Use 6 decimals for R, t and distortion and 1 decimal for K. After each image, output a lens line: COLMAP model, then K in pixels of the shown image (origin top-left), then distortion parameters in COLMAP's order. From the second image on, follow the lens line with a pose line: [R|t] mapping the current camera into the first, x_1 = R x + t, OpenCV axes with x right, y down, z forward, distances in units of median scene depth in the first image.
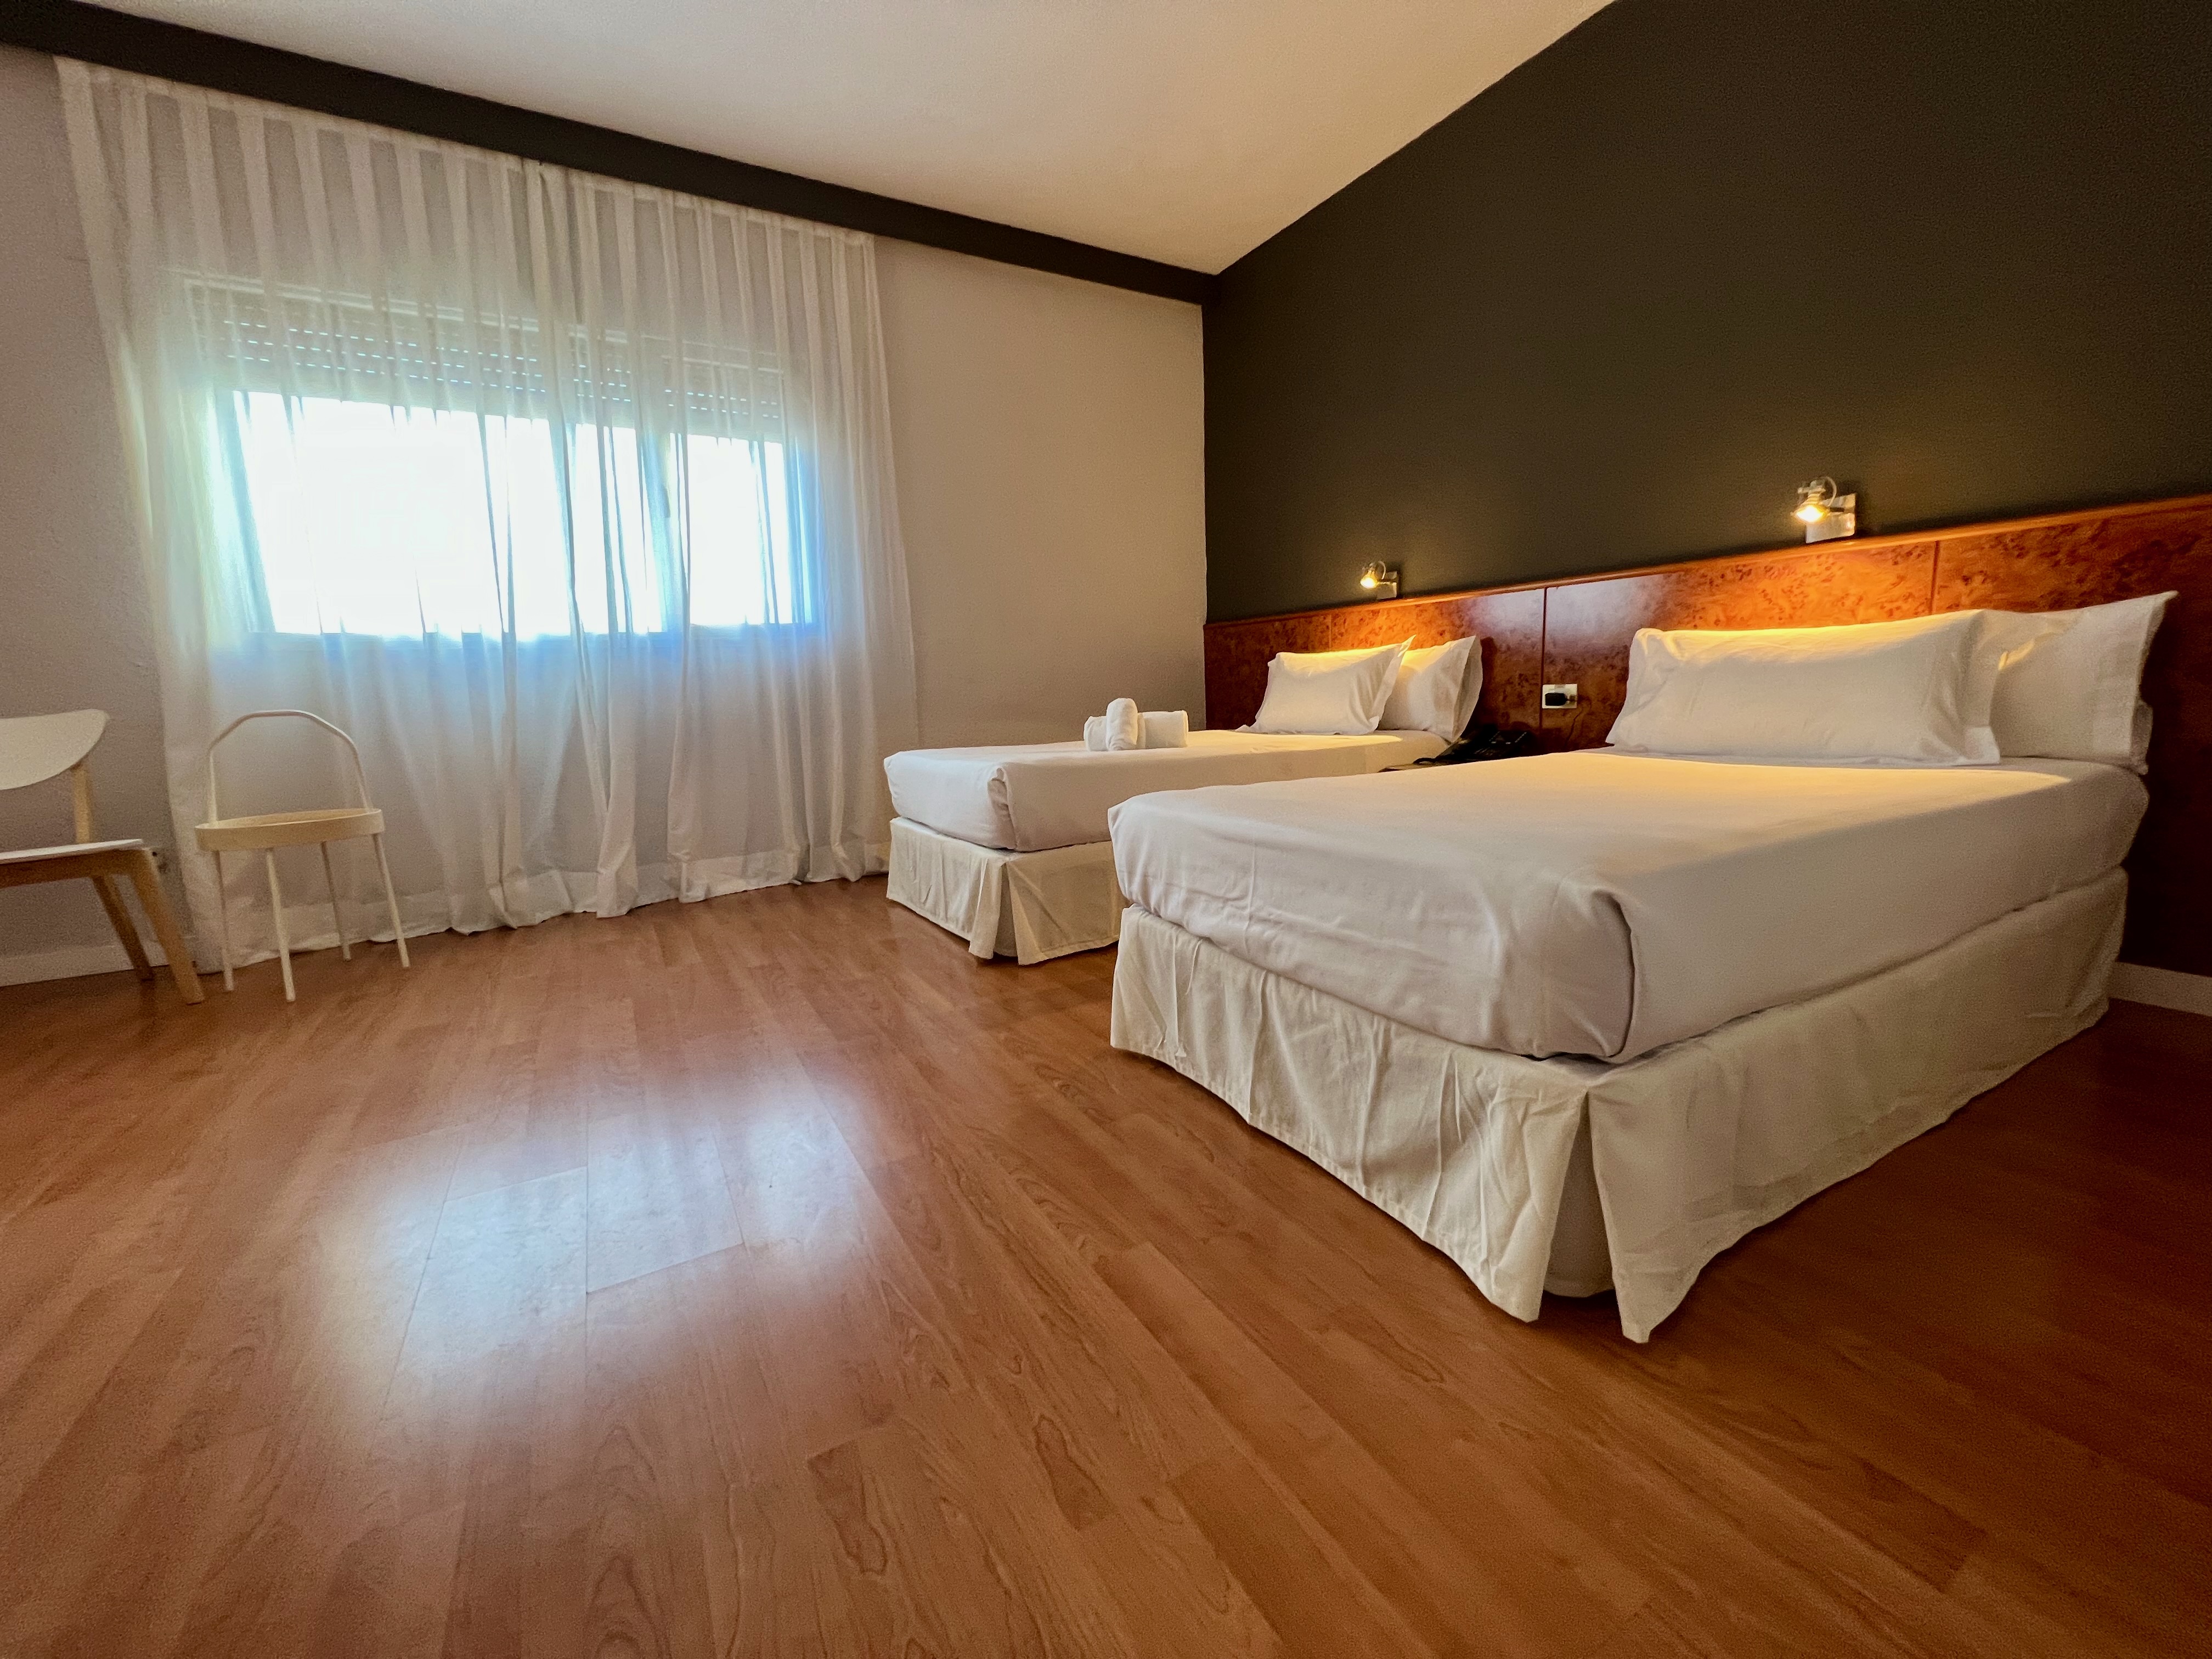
lens RADIAL K [[869.4, 0, 1100.3], [0, 869.4, 823.5], [0, 0, 1]] dist [-0.004499, 0.001724]
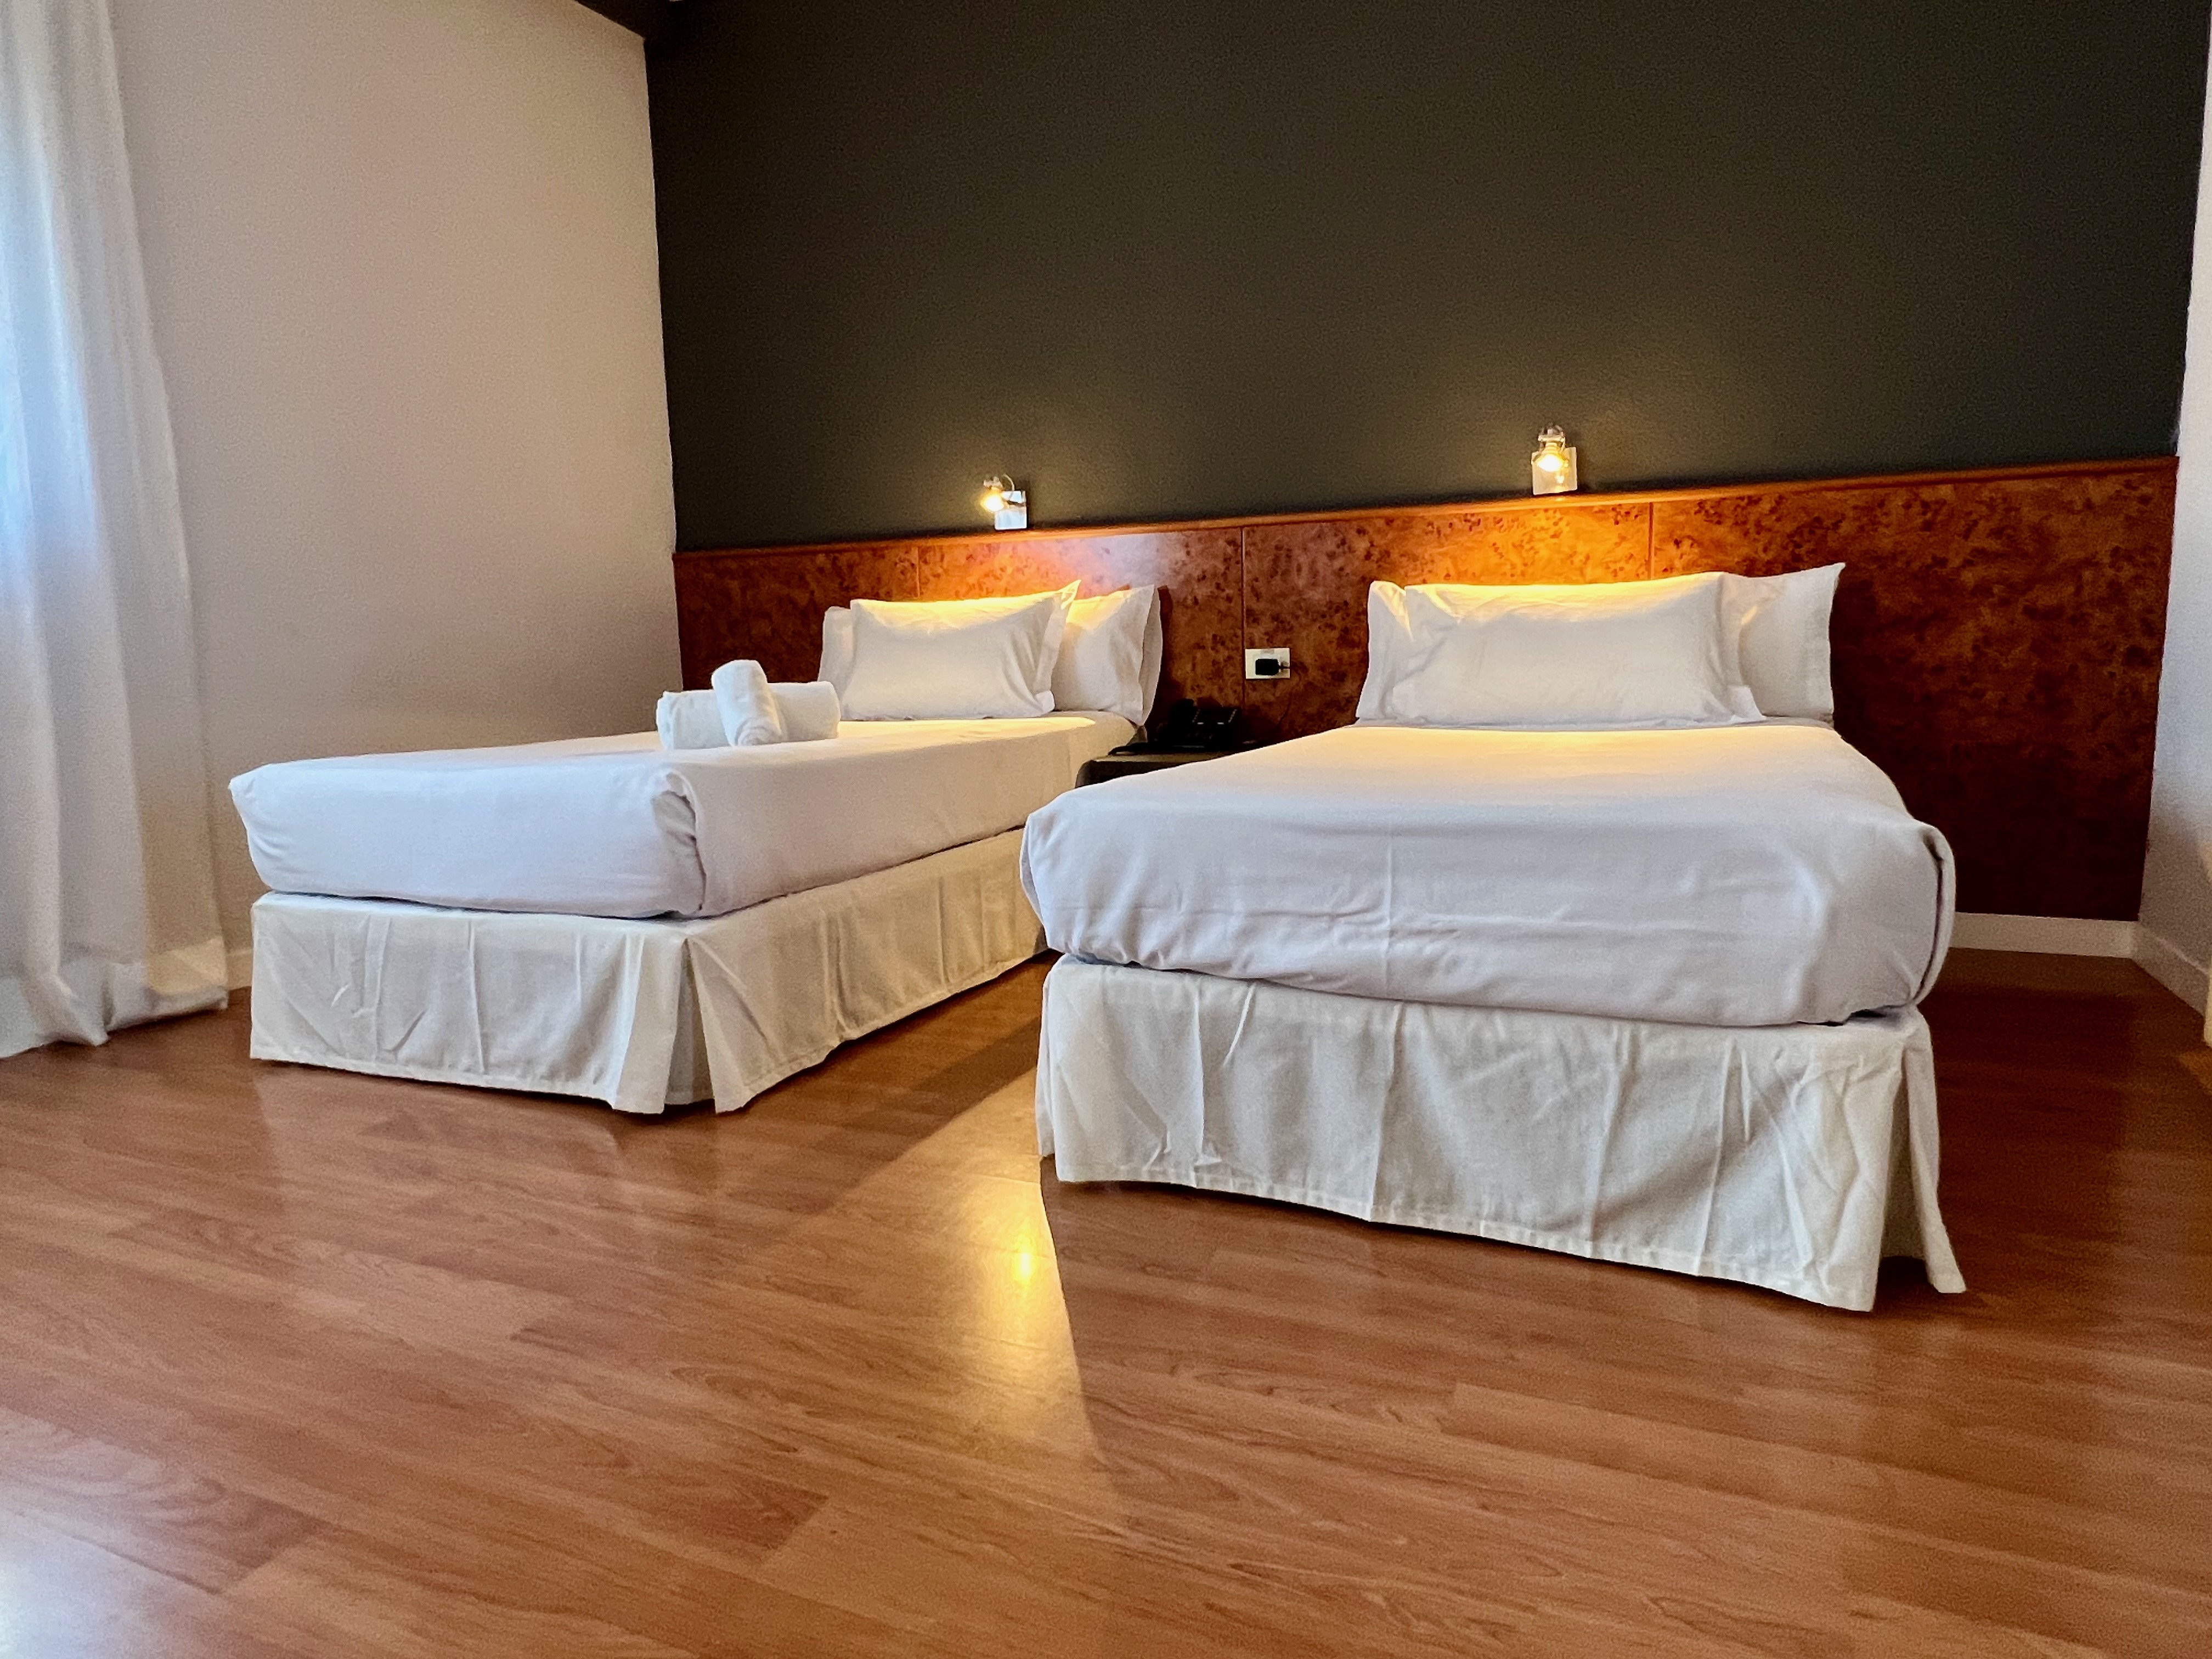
lens RADIAL K [[1334.7, 0, 1104.8], [0, 1334.7, 832.1], [0, 0, 1]] dist [-0.000397, -0.001930]
pose [[0.814294, -0.065230, 0.576776, -0.465805], [0.085919, 0.996265, -0.008628, 0.007987], [-0.574059, 0.056581, 0.816856, 0.143538]]
